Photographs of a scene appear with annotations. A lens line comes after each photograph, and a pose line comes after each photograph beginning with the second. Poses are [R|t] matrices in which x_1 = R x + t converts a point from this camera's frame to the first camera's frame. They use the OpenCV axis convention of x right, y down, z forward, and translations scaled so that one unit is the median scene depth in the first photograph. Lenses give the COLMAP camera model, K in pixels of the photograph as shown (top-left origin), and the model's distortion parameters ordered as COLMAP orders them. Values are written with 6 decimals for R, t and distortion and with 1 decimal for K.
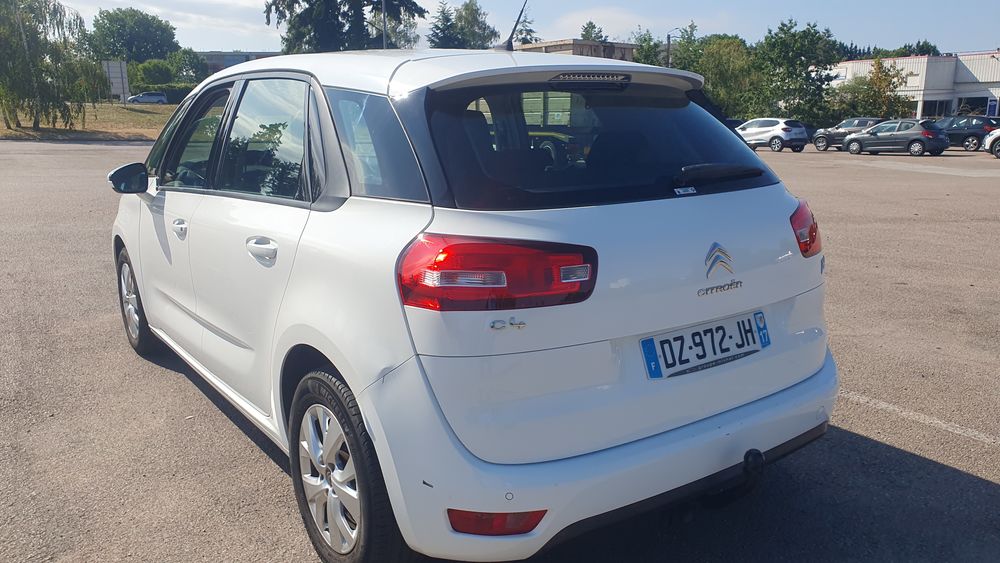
lens RADIAL K [[799.3, 0, 507.3], [0, 799.3, 280.3], [0, 0, 1]] dist [0.059567, -0.010410]
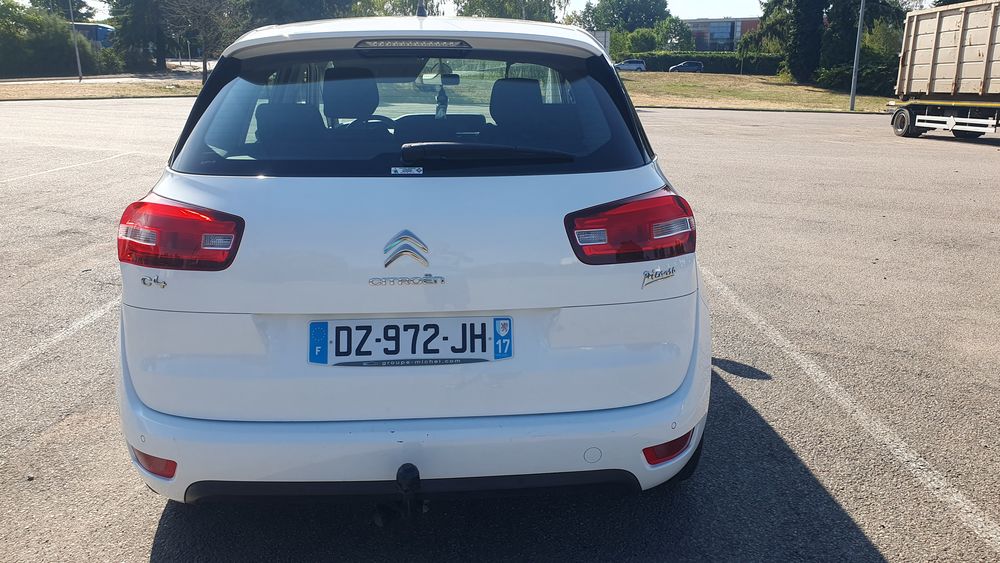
lens RADIAL K [[799.3, 0, 507.7], [0, 799.3, 283.5], [0, 0, 1]] dist [0.059567, -0.010410]
pose [[0.848592, 0.140476, -0.510058, 0.809738], [-0.118233, 0.990075, 0.075972, -0.067940], [0.515668, -0.004163, 0.856778, 0.282699]]
